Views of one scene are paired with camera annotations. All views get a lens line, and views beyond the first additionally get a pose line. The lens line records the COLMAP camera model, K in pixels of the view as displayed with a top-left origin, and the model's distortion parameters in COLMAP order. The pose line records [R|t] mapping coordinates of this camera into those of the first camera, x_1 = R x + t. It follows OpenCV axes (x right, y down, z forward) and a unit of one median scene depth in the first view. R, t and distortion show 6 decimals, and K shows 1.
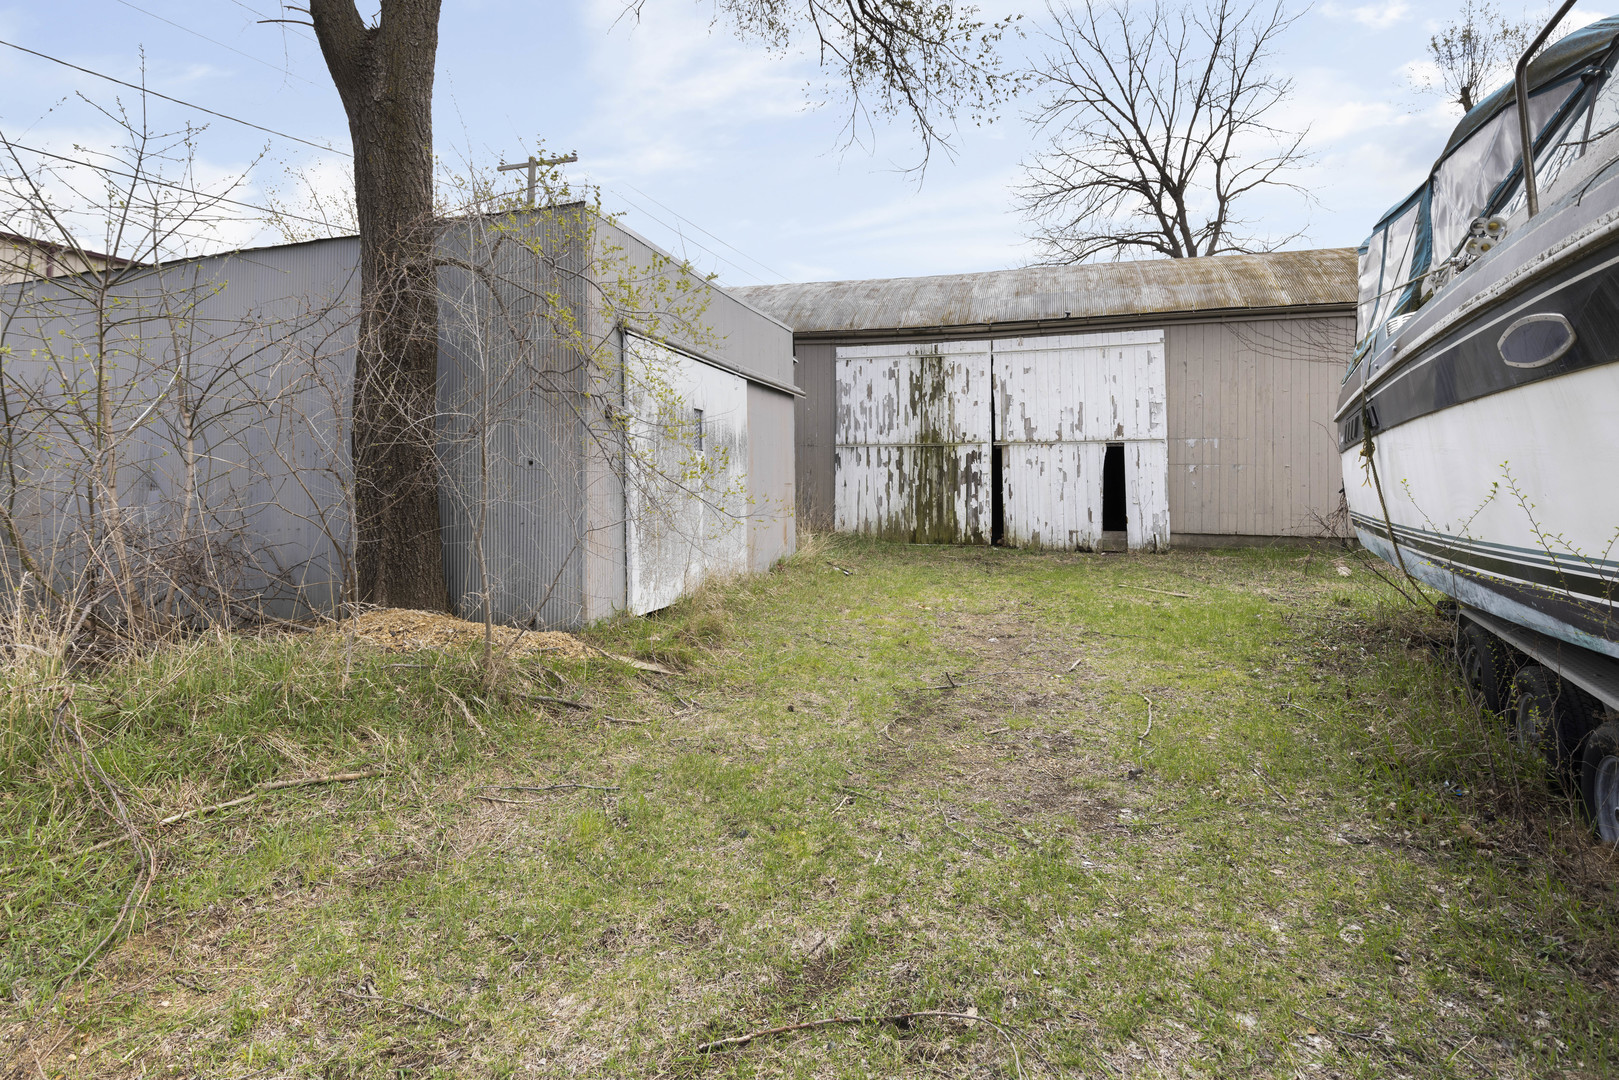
lens RADIAL K [[838.1, 0, 801.4], [0, 838.1, 430.5], [0, 0, 1]] dist [-0.001372, -0.000431]
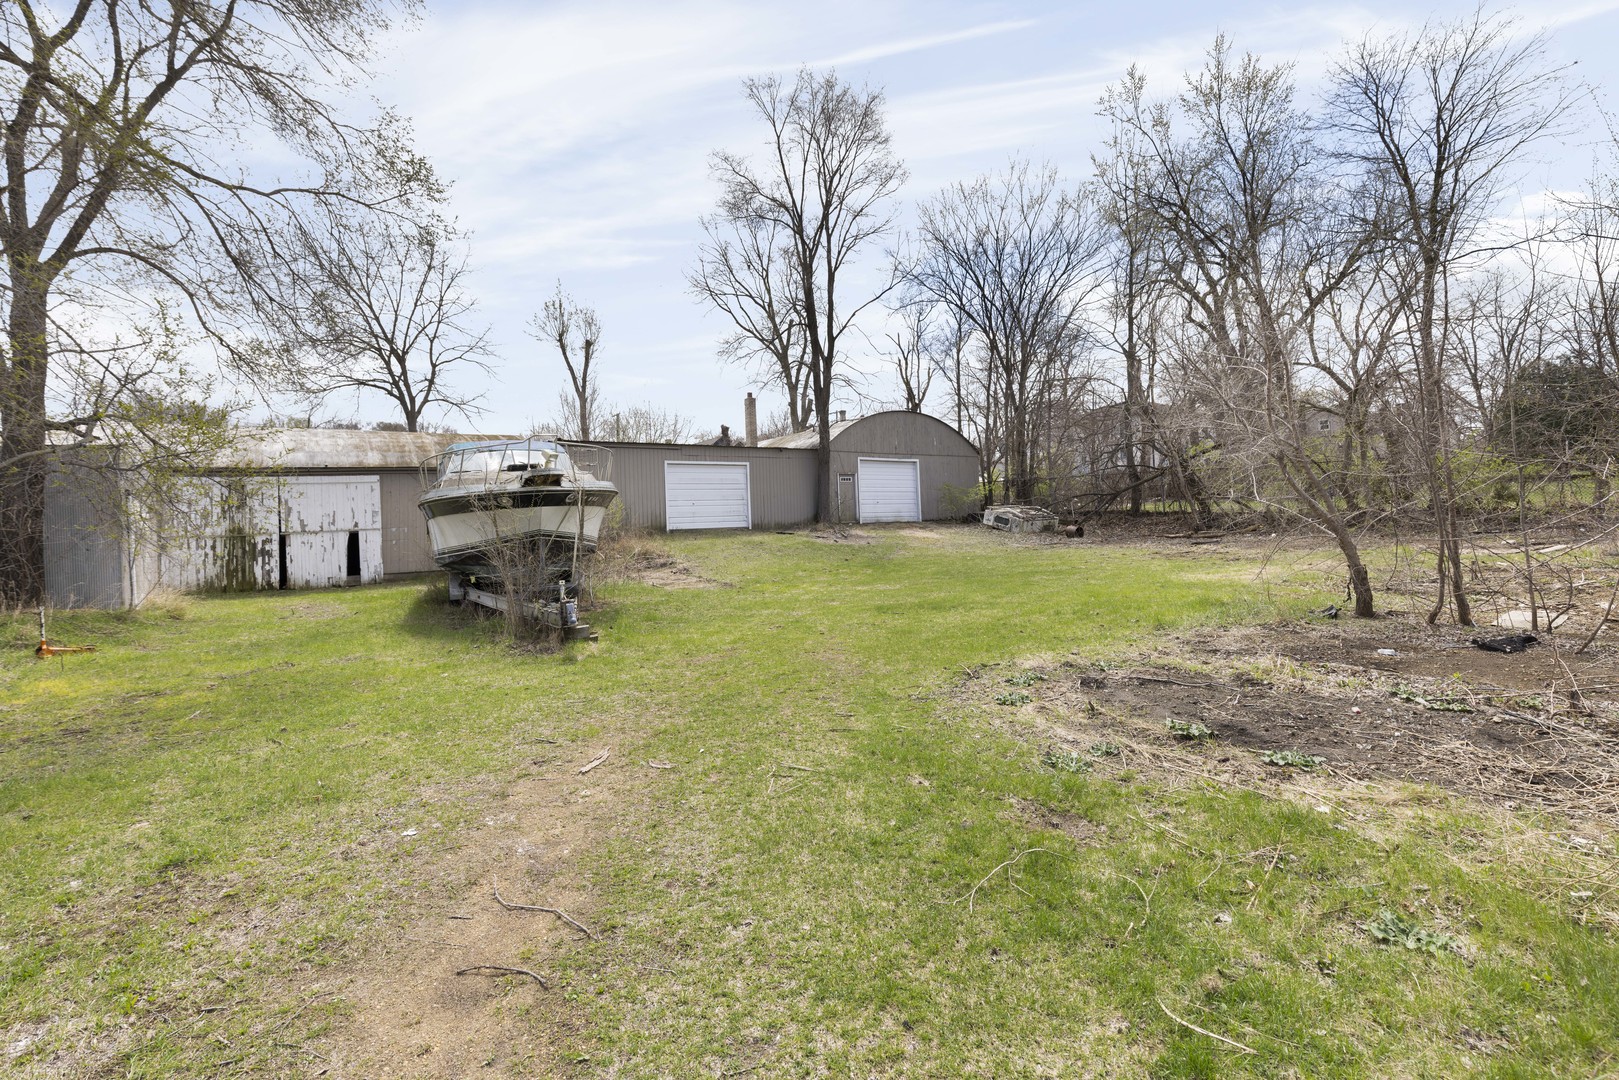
lens RADIAL K [[738.0, 0, 813.6], [0, 738.0, 501.3], [0, 0, 1]] dist [0.000932, 0.001128]
pose [[0.616539, -0.003076, 0.787319, -0.319922], [0.009670, 0.999947, -0.003666, -0.037948], [-0.787265, 0.009874, 0.616535, -0.905983]]
